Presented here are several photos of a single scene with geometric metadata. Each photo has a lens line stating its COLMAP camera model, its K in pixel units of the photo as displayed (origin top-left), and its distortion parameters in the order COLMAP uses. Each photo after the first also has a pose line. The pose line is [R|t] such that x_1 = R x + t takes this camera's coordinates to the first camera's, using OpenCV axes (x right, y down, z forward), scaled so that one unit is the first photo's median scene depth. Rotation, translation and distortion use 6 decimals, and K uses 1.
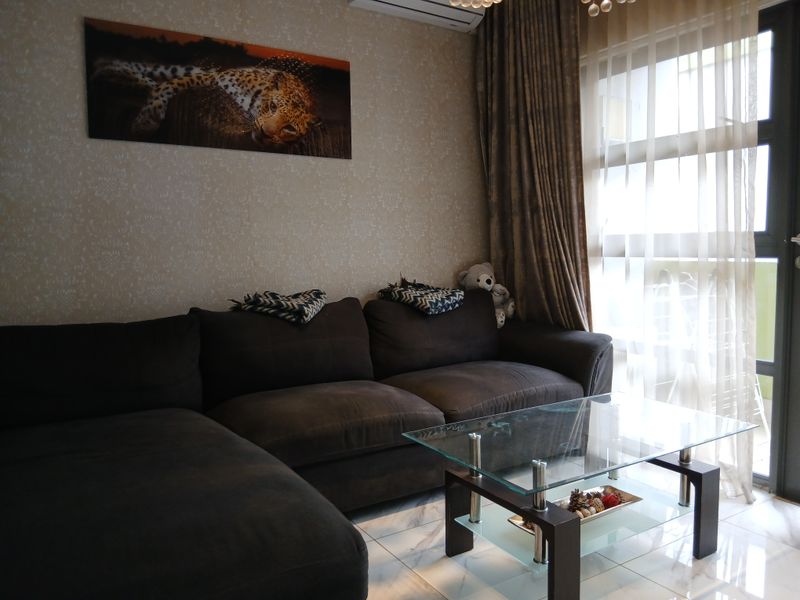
lens RADIAL K [[600.2, 0, 400.0], [0, 600.2, 300.0], [0, 0, 1]] dist [0.114723, -0.192234]
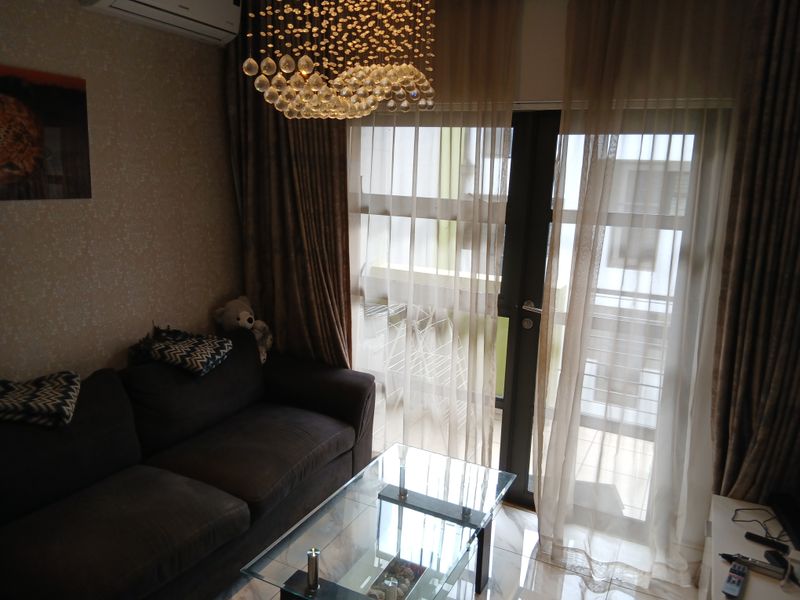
lens RADIAL K [[600.2, 0, 400.0], [0, 600.2, 300.0], [0, 0, 1]] dist [0.114723, -0.192234]
pose [[0.854457, -0.058732, 0.516191, -0.157853], [-0.006700, 0.992261, 0.123990, -0.200769], [-0.519478, -0.109403, 0.847451, 0.063226]]
